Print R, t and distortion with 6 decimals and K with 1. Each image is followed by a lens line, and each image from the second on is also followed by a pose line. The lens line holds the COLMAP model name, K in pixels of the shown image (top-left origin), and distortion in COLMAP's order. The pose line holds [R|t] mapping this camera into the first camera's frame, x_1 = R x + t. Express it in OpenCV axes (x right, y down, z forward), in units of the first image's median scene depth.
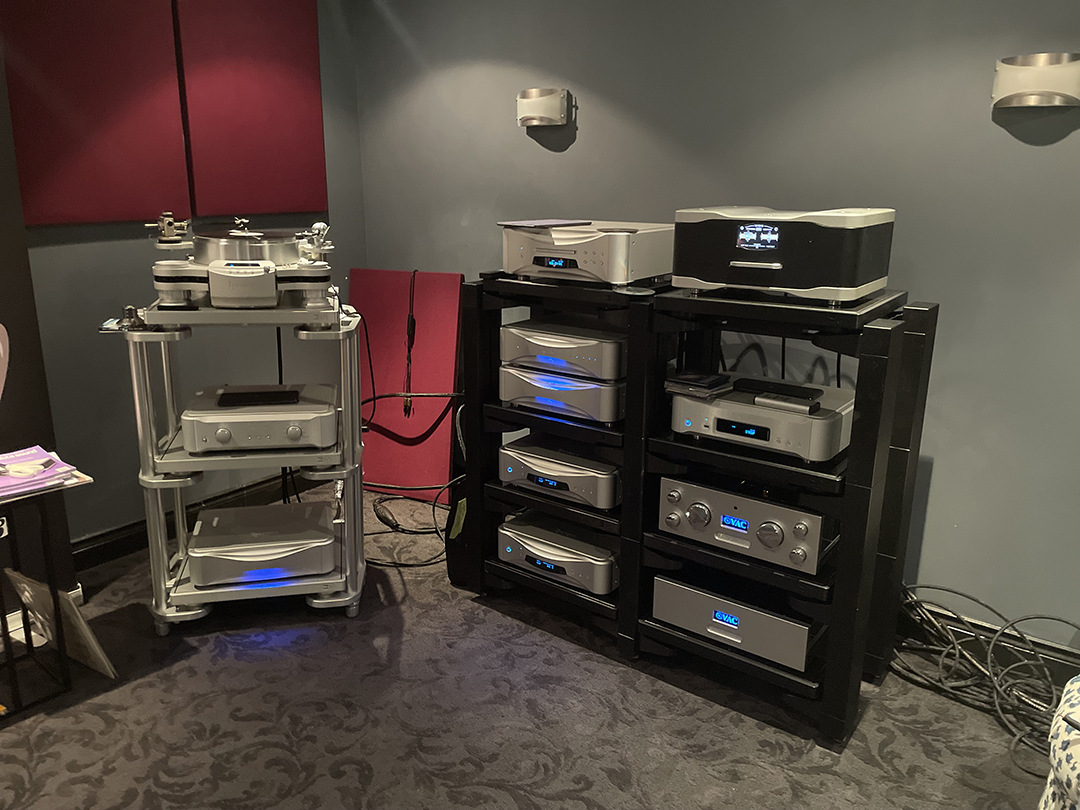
lens RADIAL K [[810.4, 0, 540.0], [0, 810.4, 405.0], [0, 0, 1]] dist [-0.039887, -0.000676]
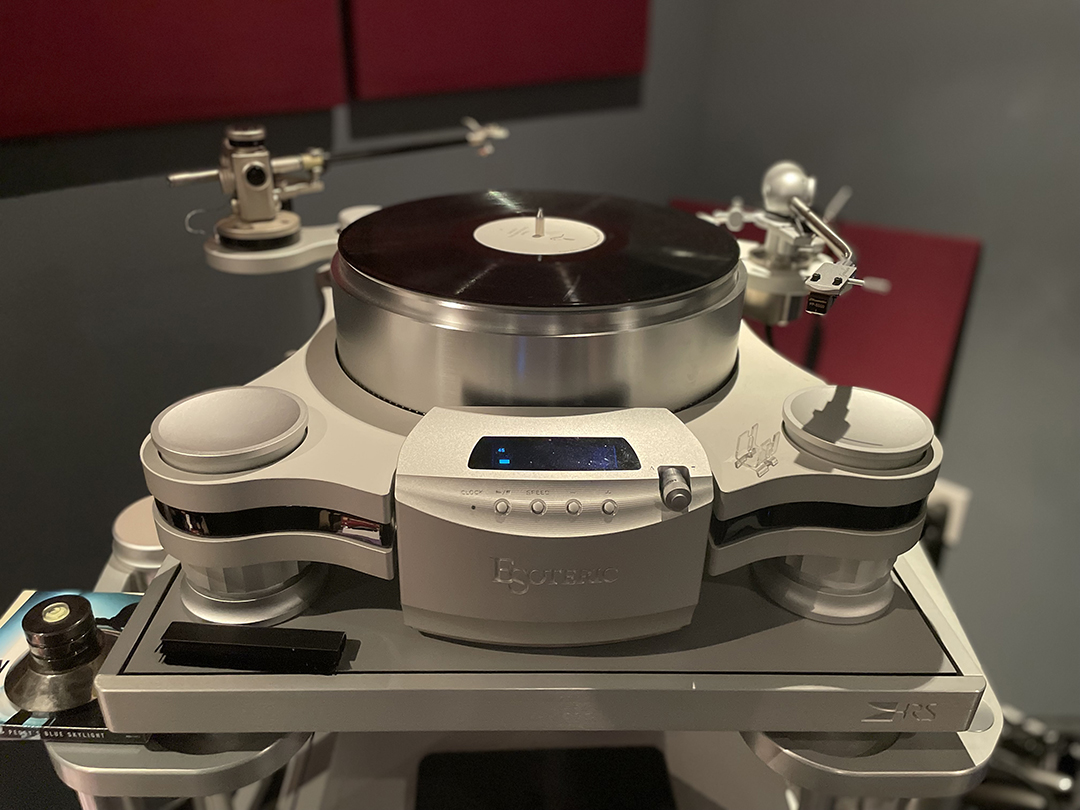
lens RADIAL K [[810.4, 0, 540.0], [0, 810.4, 405.0], [0, 0, 1]] dist [-0.039887, -0.000676]
pose [[0.977198, 0.076804, -0.197955, -0.316952], [-0.035066, 0.977860, 0.206299, -0.216297], [0.209417, -0.194654, 0.958256, 0.767950]]
